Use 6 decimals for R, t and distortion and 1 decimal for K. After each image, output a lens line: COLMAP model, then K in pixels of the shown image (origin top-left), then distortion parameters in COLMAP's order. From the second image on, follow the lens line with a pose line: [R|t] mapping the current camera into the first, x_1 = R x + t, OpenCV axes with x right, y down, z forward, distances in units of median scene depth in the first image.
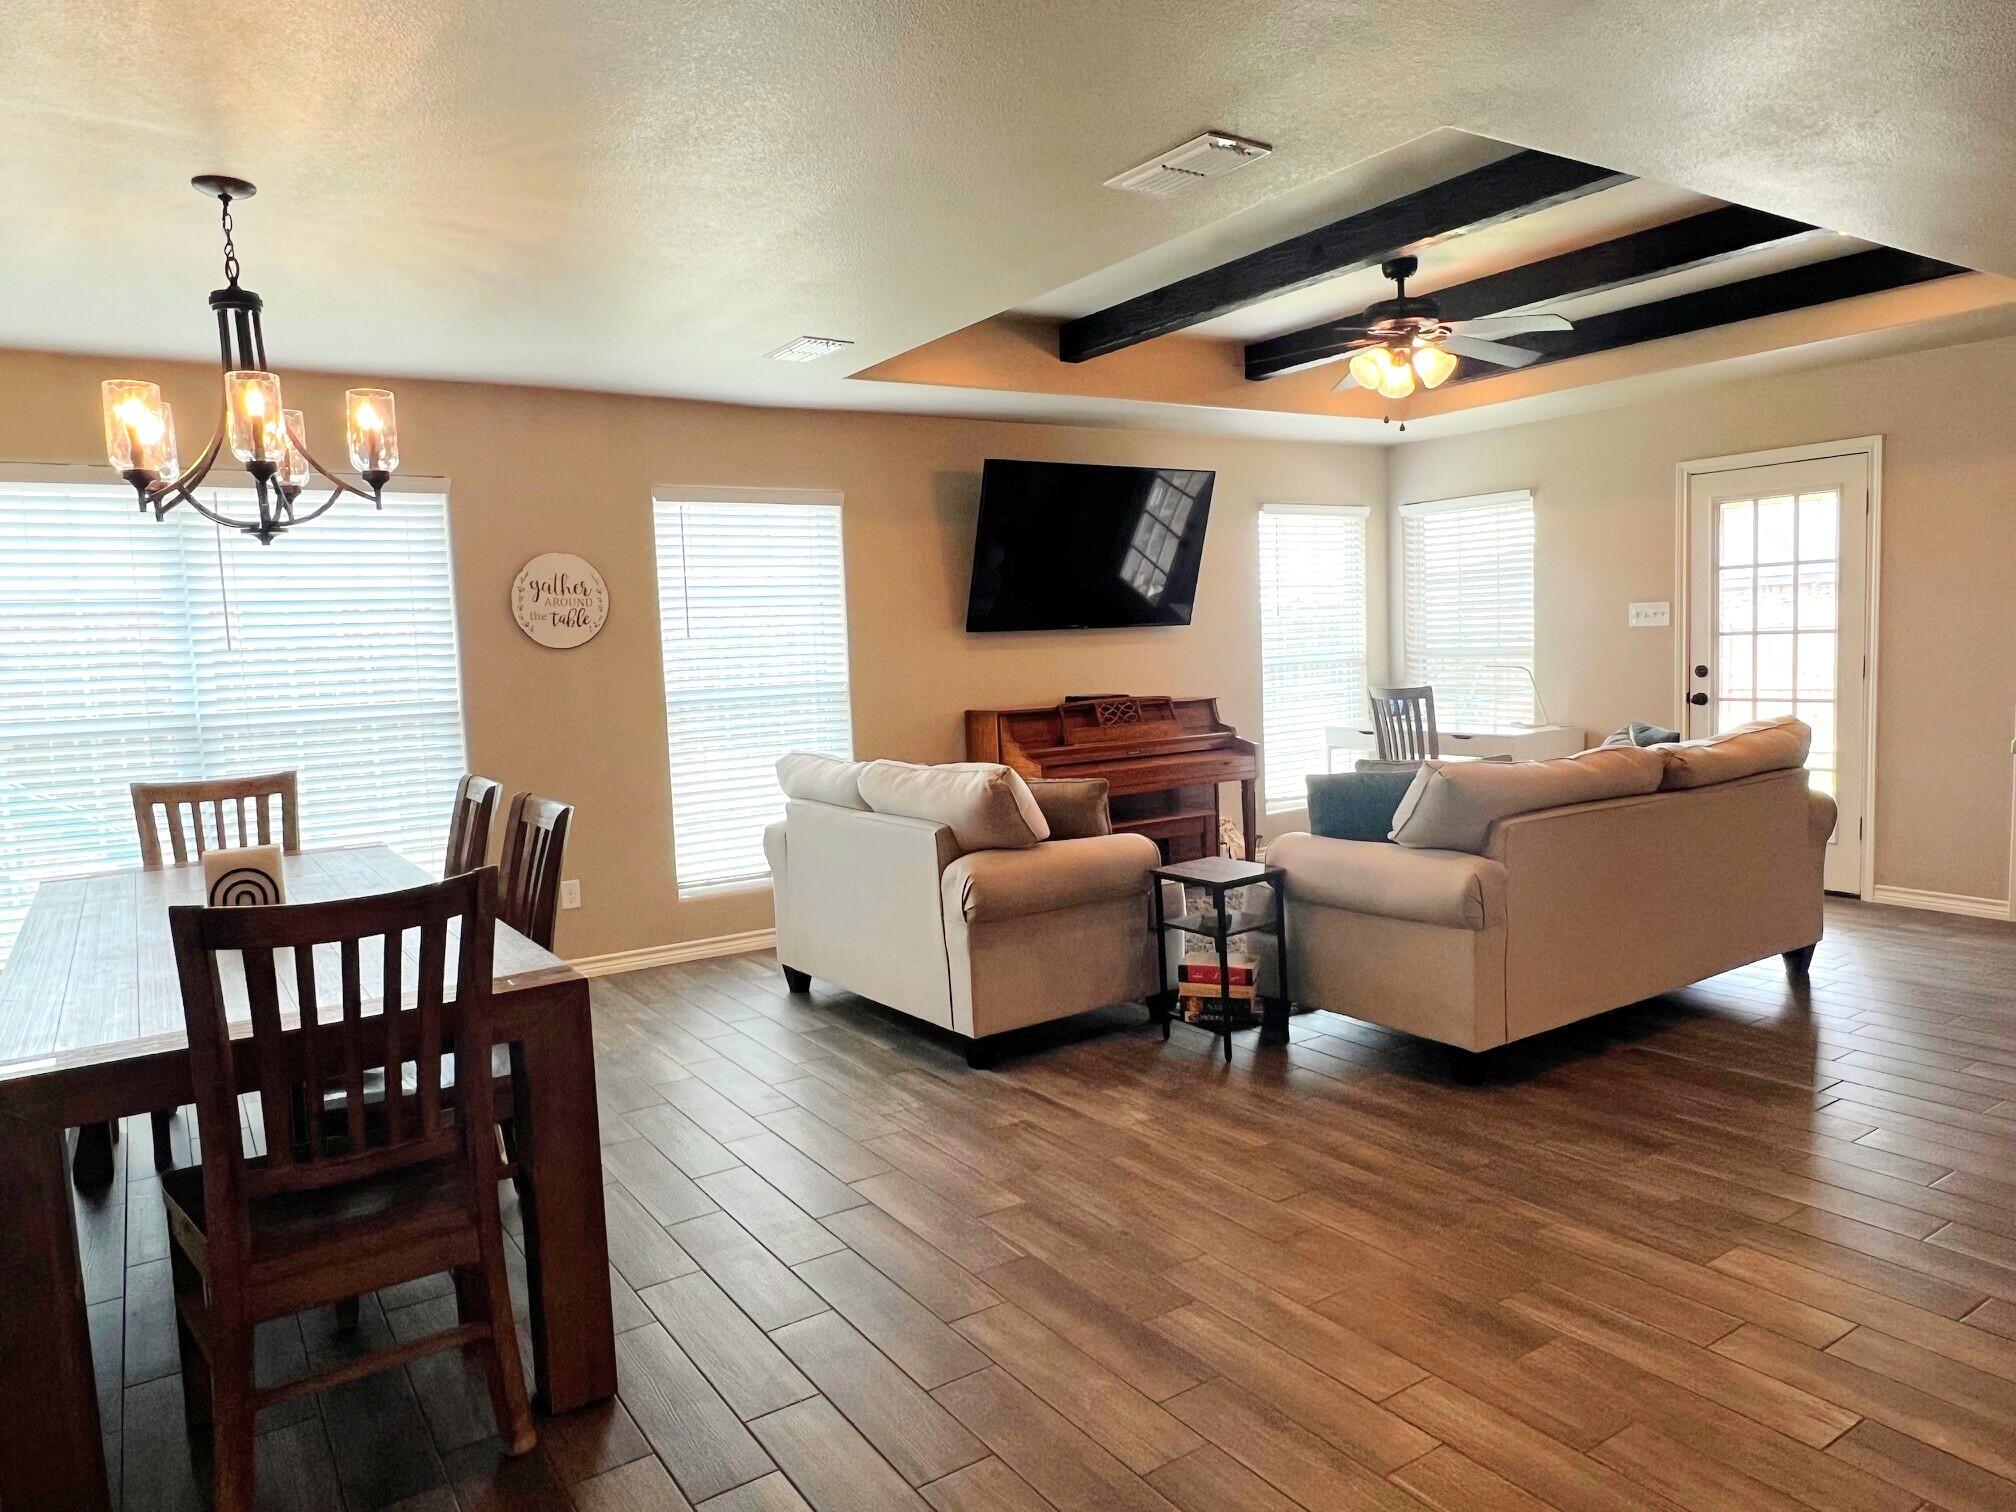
lens RADIAL K [[1345.9, 0, 1000.2], [0, 1345.9, 766.0], [0, 0, 1]] dist [-0.001760, -0.003134]
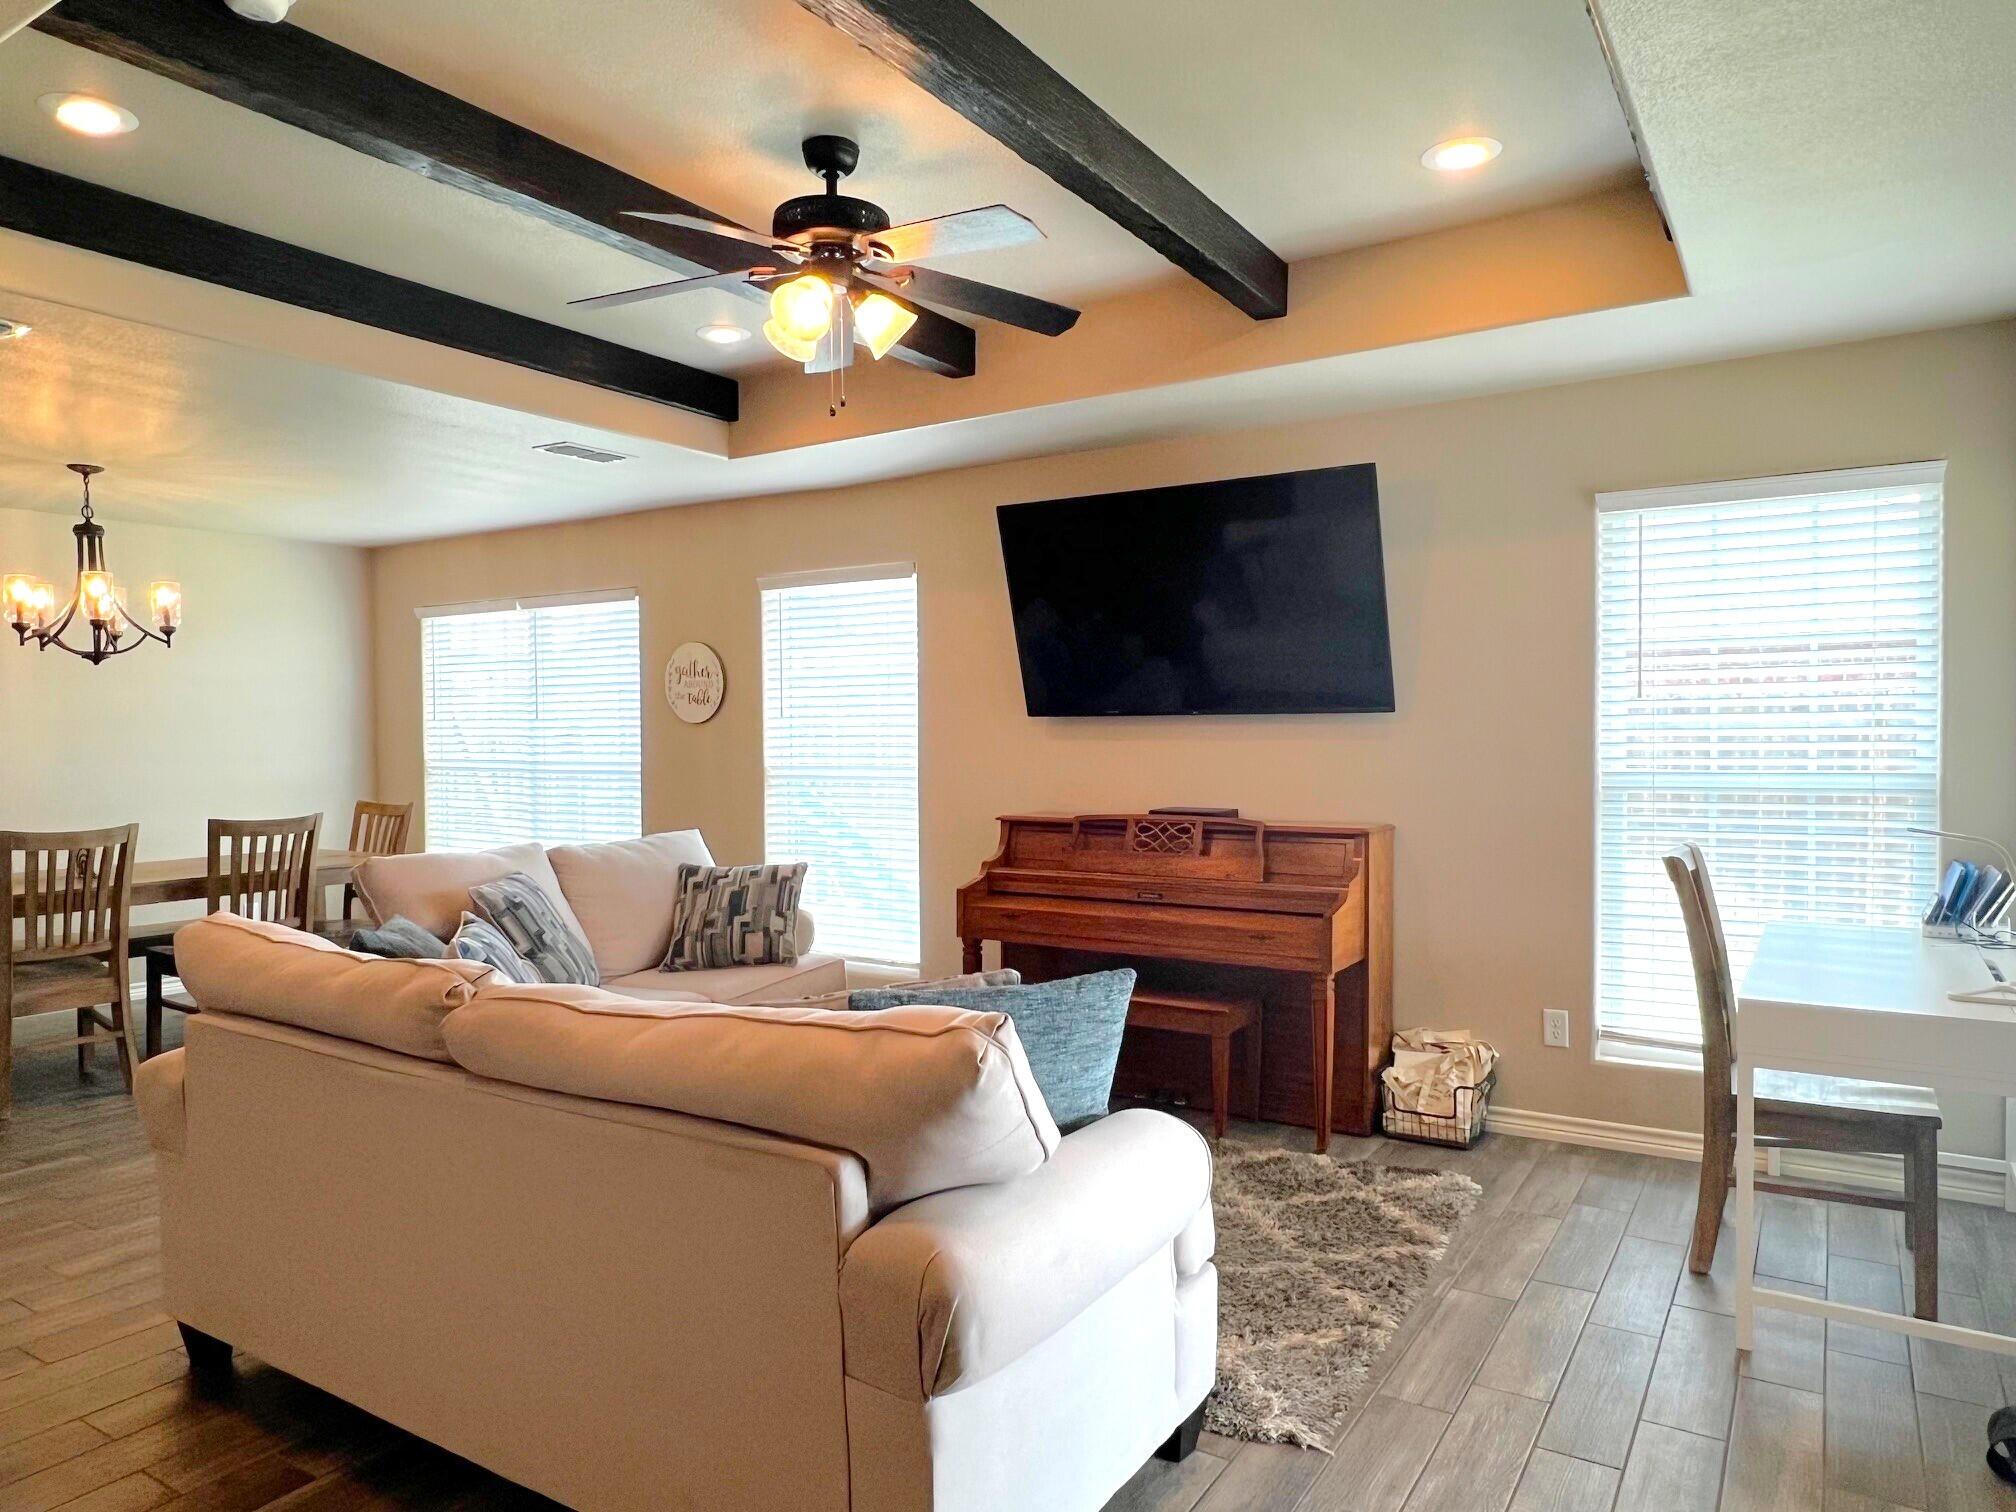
lens RADIAL K [[1345.9, 0, 982.3], [0, 1345.9, 740.4], [0, 0, 1]] dist [-0.001760, -0.003134]
pose [[0.381611, 0.043464, -0.923301, 0.834644], [-0.091897, 0.995729, 0.008891, -0.104155], [0.919744, 0.081456, 0.383975, 0.771087]]
